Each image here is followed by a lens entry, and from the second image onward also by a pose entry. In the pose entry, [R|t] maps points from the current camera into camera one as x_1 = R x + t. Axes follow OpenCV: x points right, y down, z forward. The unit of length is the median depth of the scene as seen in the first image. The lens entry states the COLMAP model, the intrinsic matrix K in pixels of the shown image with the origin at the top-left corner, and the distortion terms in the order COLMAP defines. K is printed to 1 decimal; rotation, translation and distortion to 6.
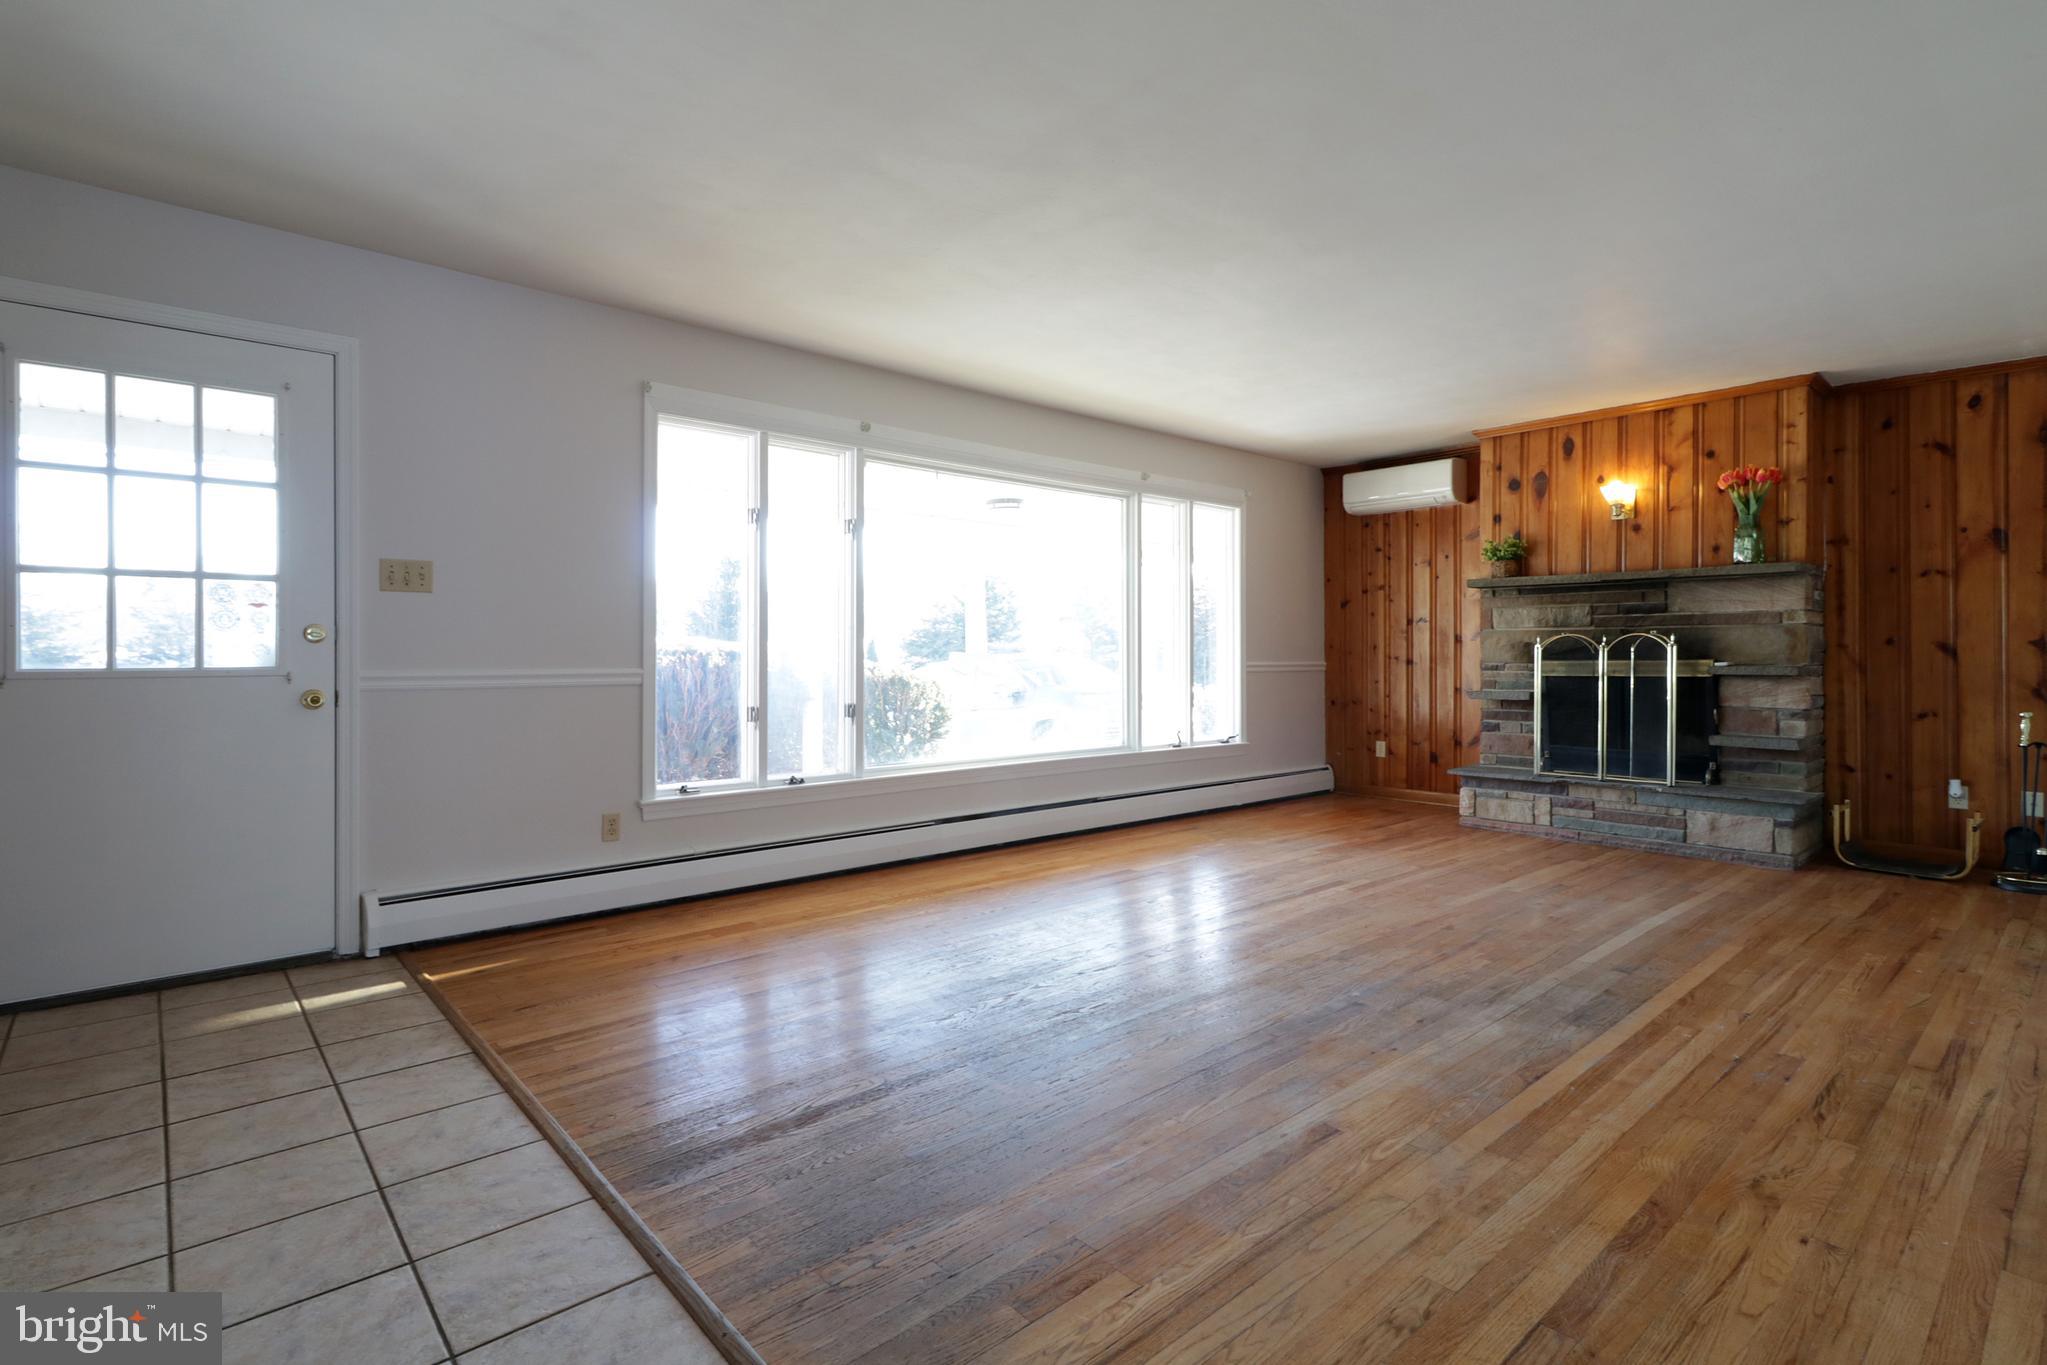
lens RADIAL K [[985.7, 0, 1010.5], [0, 985.7, 653.1], [0, 0, 1]] dist [0.005062, 0.002002]
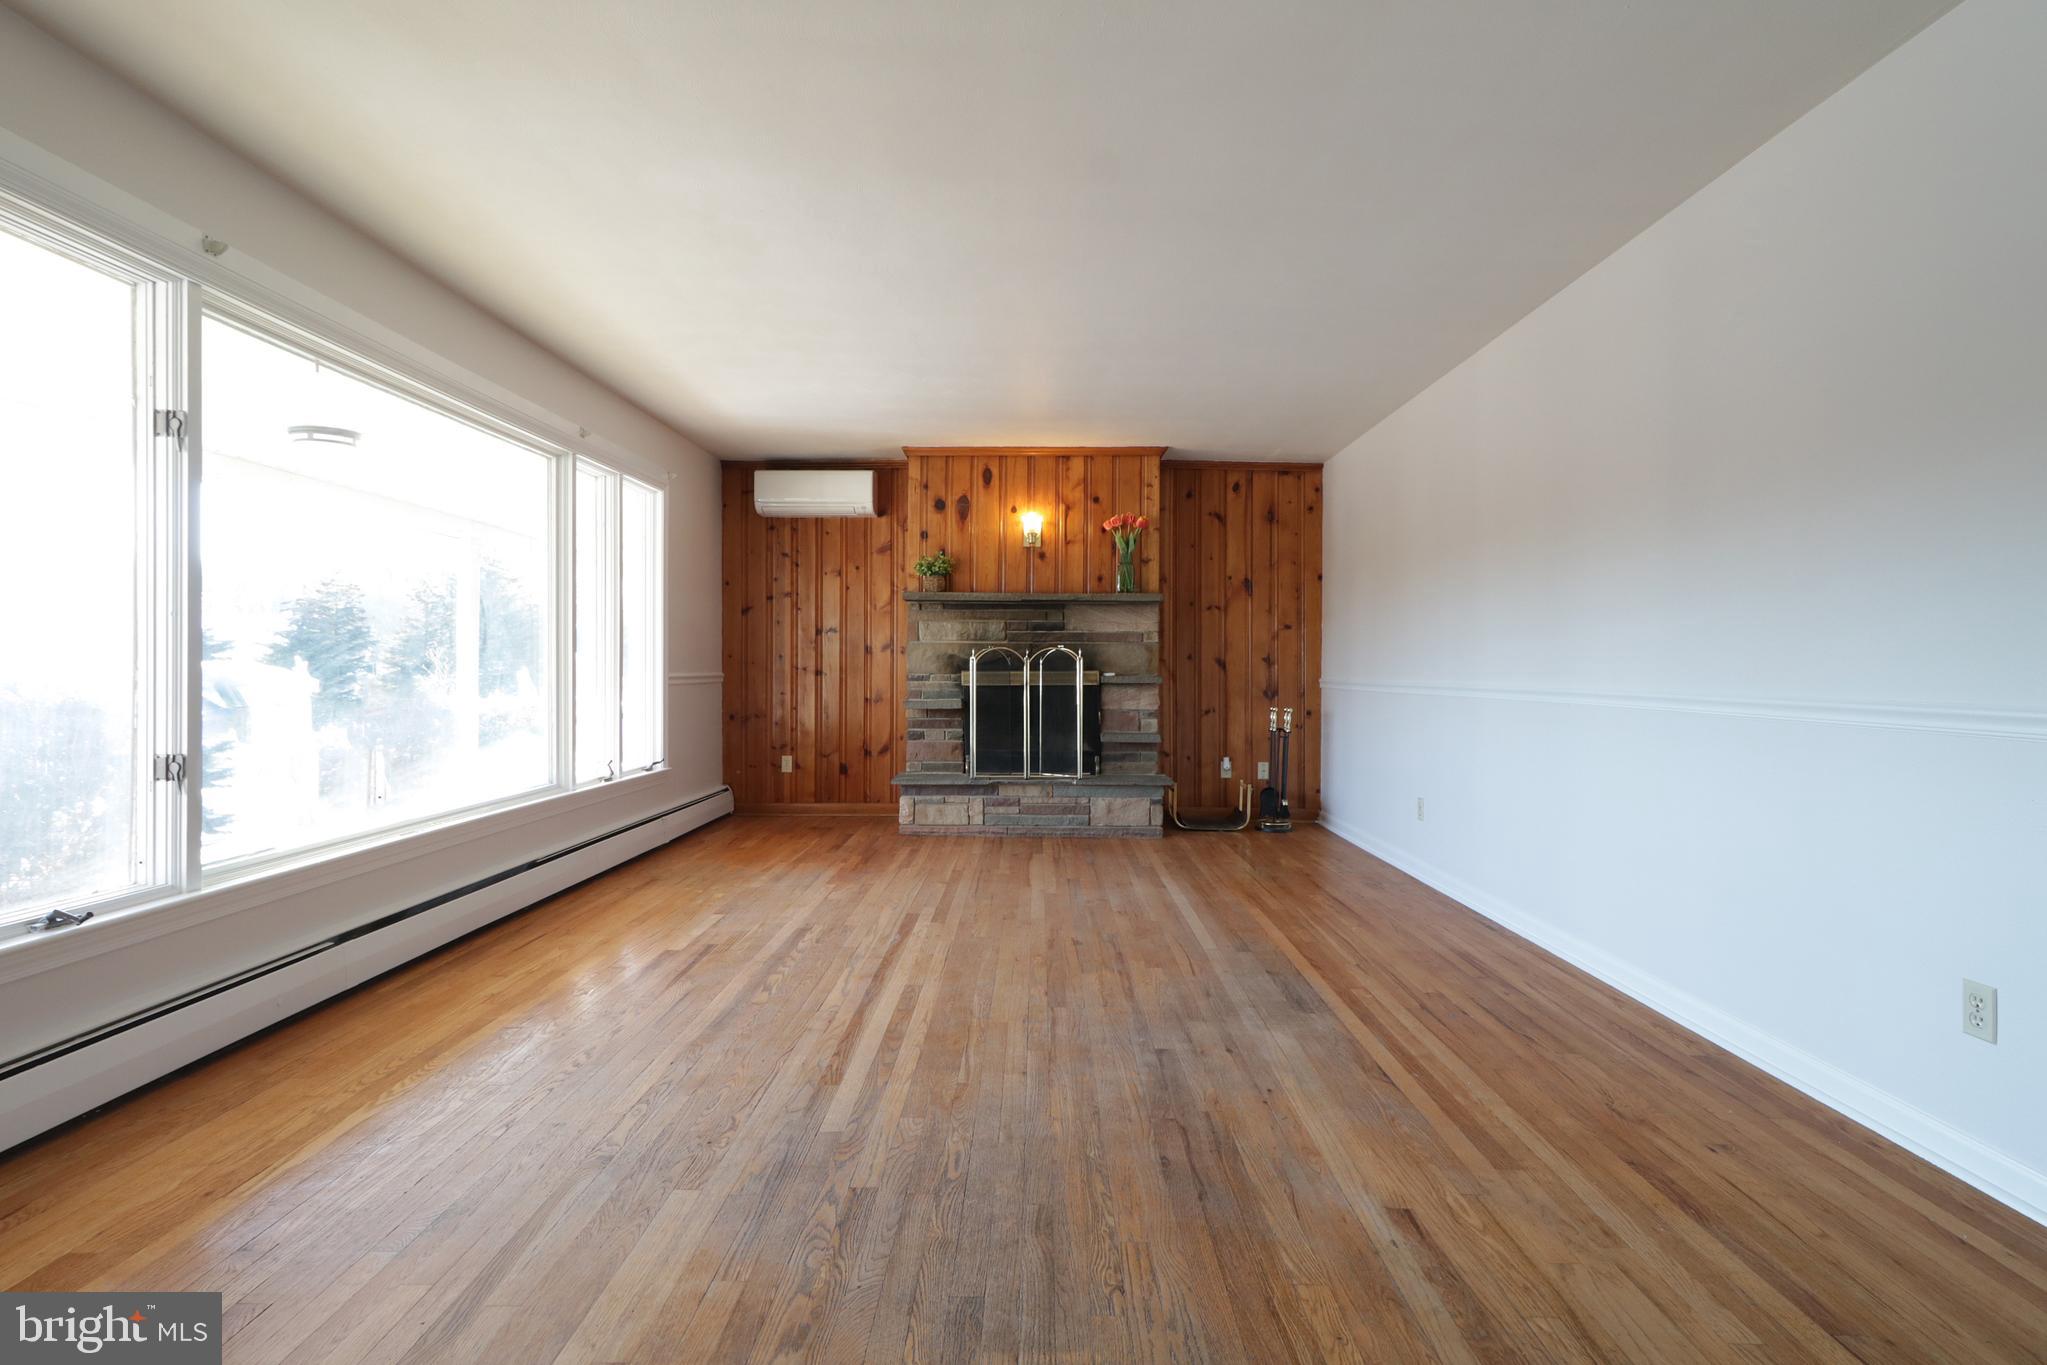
lens RADIAL K [[973.0, 0, 1025.1], [0, 973.0, 658.7], [0, 0, 1]] dist [0.003881, 0.003122]
pose [[0.672687, 0.008314, 0.739880, -0.268604], [-0.005792, 0.999965, -0.005971, -0.000337], [-0.739904, -0.000269, 0.672712, 0.328067]]
